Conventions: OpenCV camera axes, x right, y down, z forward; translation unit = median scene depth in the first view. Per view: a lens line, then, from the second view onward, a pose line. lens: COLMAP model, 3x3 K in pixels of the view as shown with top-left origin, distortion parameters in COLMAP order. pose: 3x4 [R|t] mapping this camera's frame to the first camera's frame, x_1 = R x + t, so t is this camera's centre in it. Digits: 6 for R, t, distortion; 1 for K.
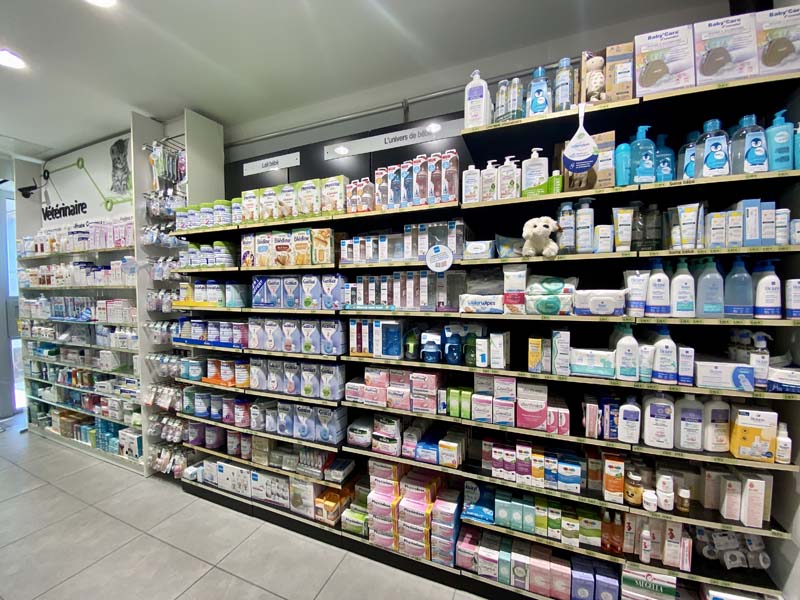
lens RADIAL K [[319.9, 0, 395.0], [0, 319.9, 299.2], [0, 0, 1]] dist [0.017424, -0.019253]
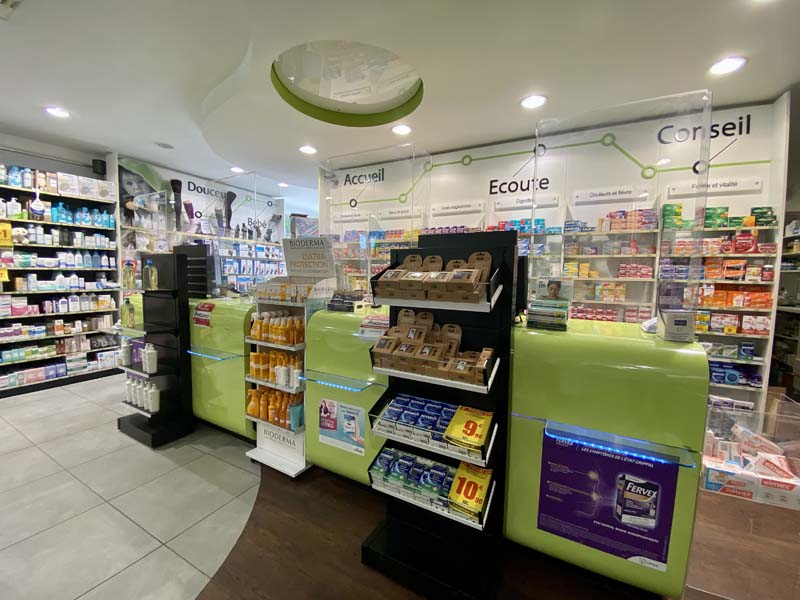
lens RADIAL K [[319.9, 0, 395.0], [0, 319.9, 299.2], [0, 0, 1]] dist [0.017424, -0.019253]
pose [[0.083401, -0.066225, 0.994313, -1.880662], [0.020733, 0.997689, 0.064711, 0.211679], [-0.996300, 0.015218, 0.084581, -2.231202]]
